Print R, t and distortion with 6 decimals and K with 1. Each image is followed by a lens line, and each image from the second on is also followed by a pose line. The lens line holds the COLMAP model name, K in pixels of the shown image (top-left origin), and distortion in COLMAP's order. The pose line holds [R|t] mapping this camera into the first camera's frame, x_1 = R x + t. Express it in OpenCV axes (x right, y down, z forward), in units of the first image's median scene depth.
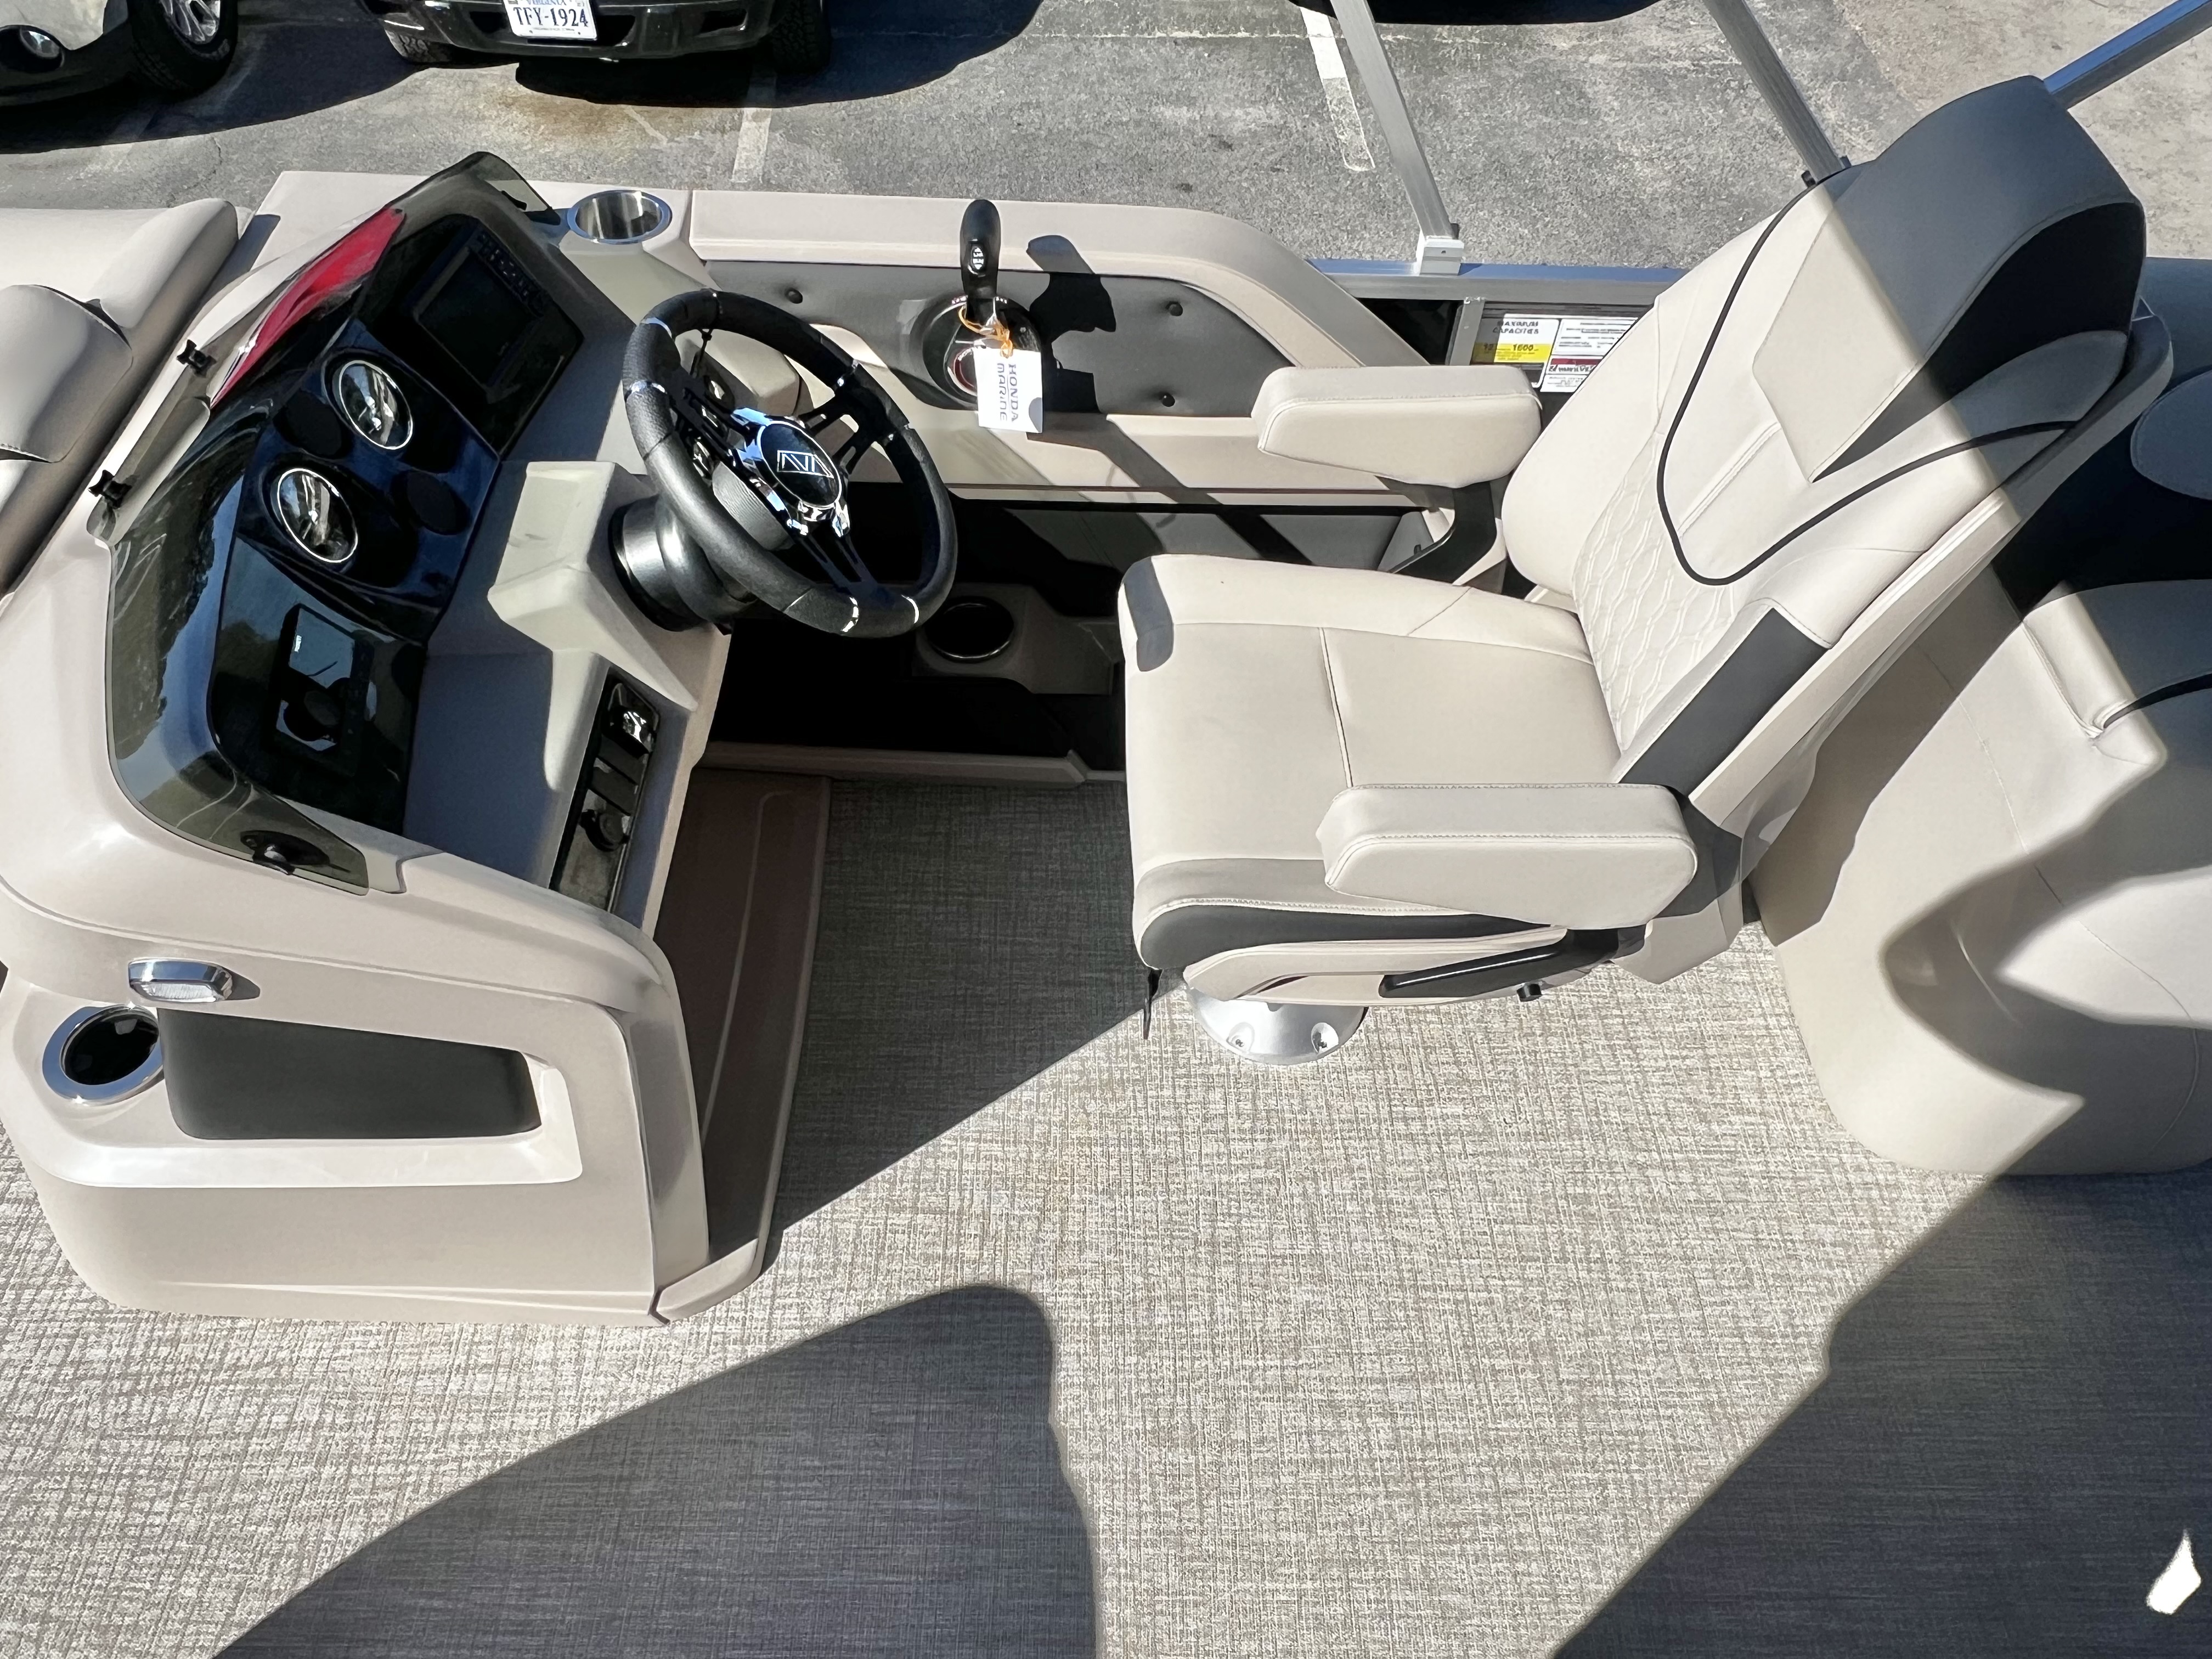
lens RADIAL K [[1556.0, 0, 1098.4], [0, 1556.0, 835.1], [0, 0, 1]] dist [-0.004717, 0.003757]
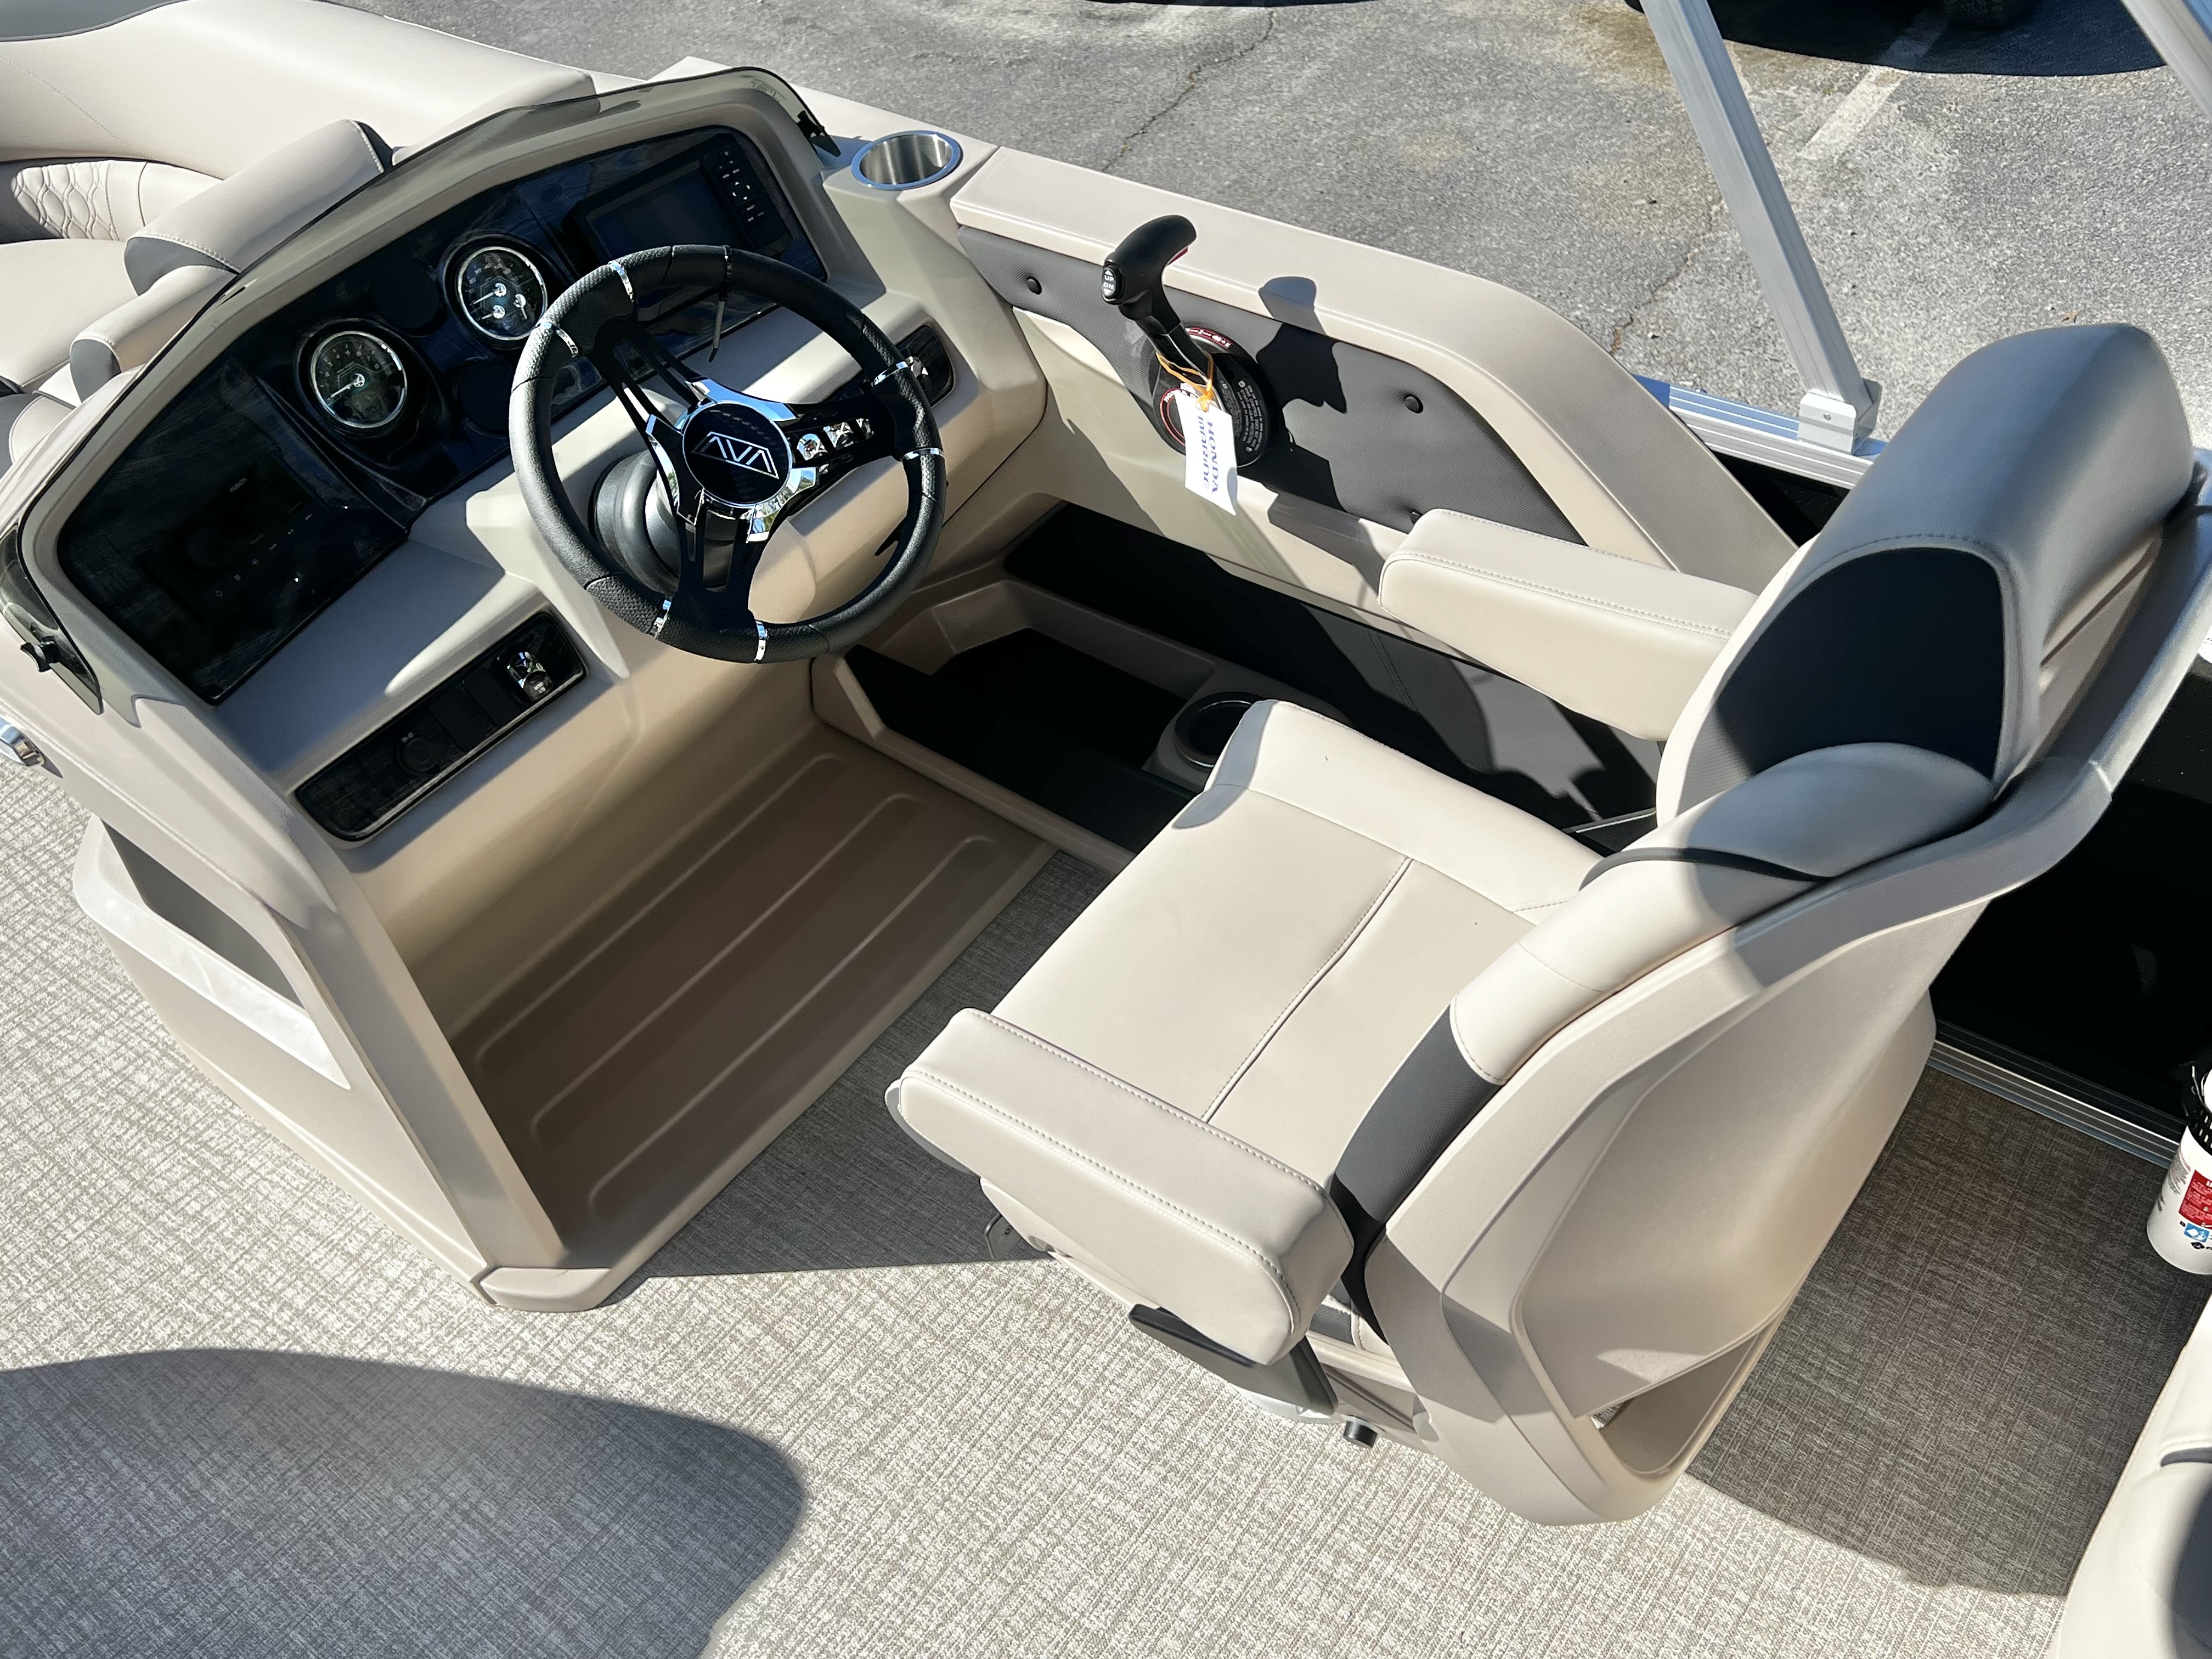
lens RADIAL K [[2010.7, 0, 1123.0], [0, 2010.7, 845.7], [0, 0, 1]] dist [0.025444, 0.000000]
pose [[0.775311, 0.349579, -0.526011, 0.541754], [-0.375699, 0.924744, 0.060812, -0.149020], [0.507684, 0.150473, 0.848301, 0.131950]]
